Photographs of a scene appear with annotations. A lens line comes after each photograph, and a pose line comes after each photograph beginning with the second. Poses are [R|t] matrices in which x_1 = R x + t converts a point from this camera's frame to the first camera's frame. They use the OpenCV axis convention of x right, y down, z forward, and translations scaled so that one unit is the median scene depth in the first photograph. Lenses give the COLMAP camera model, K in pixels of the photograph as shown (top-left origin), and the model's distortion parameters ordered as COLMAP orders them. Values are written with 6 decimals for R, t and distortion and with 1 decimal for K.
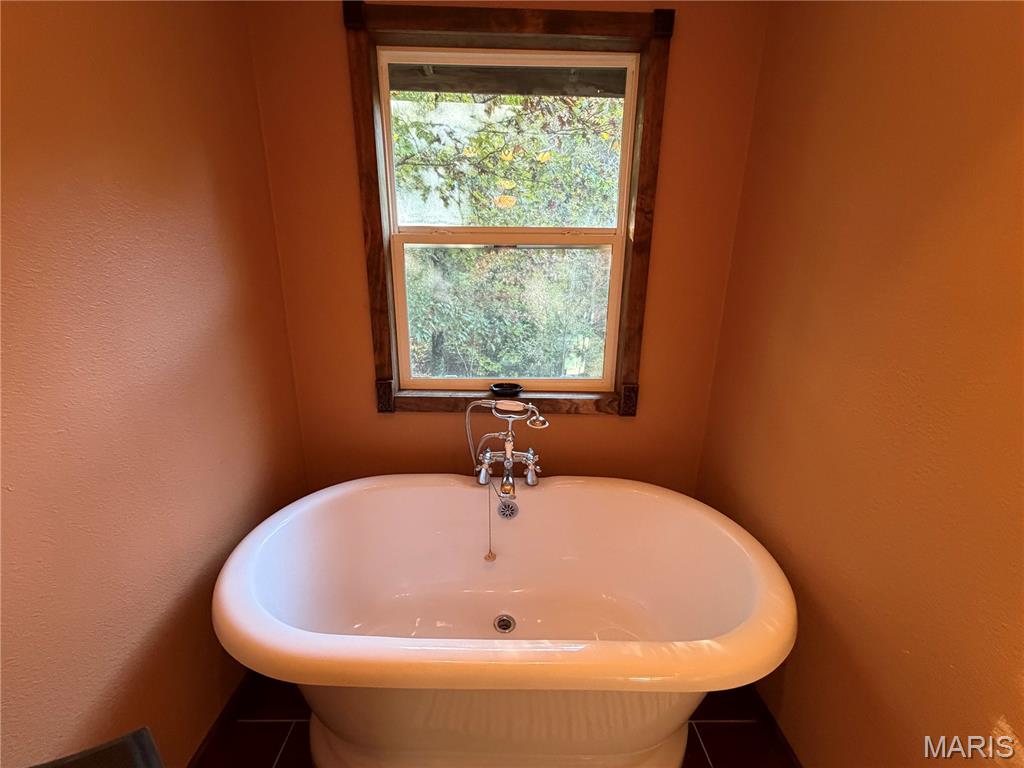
lens RADIAL K [[407.8, 0, 511.8], [0, 407.8, 386.2], [0, 0, 1]] dist [-0.002650, 0.000609]
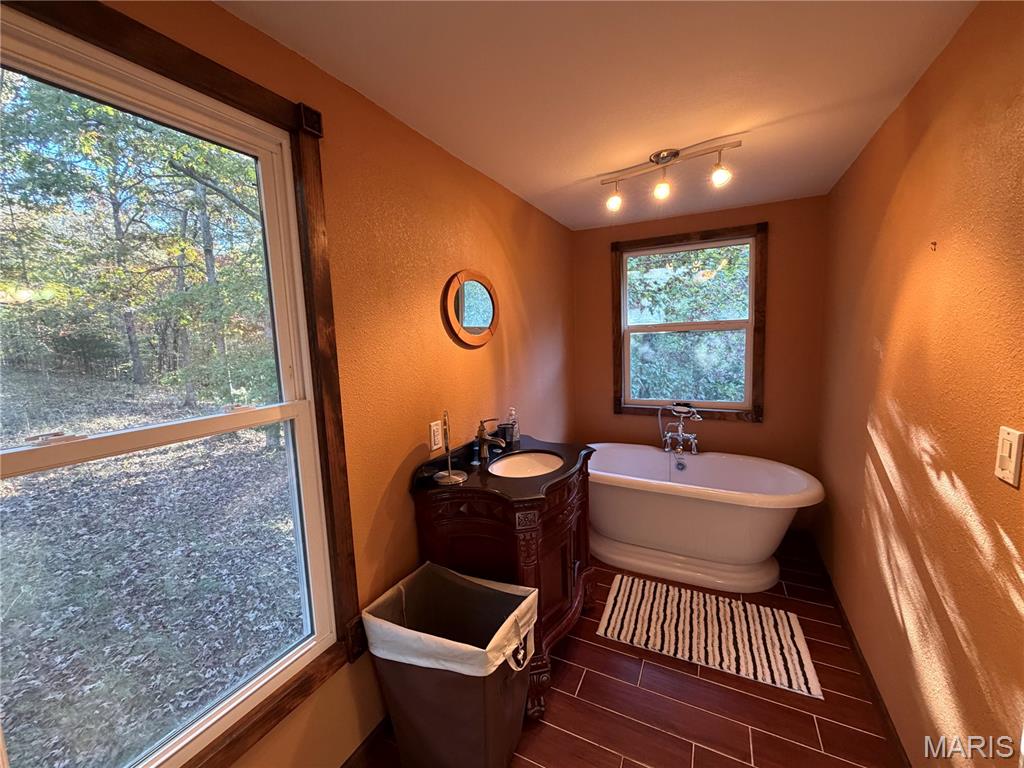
lens RADIAL K [[407.8, 0, 510.0], [0, 407.8, 385.7], [0, 0, 1]] dist [-0.002650, 0.000609]
pose [[0.879359, 0.008162, -0.476090, 0.189019], [-0.079935, 0.988194, -0.130701, 0.237118], [0.469402, 0.152989, 0.869630, -1.062257]]
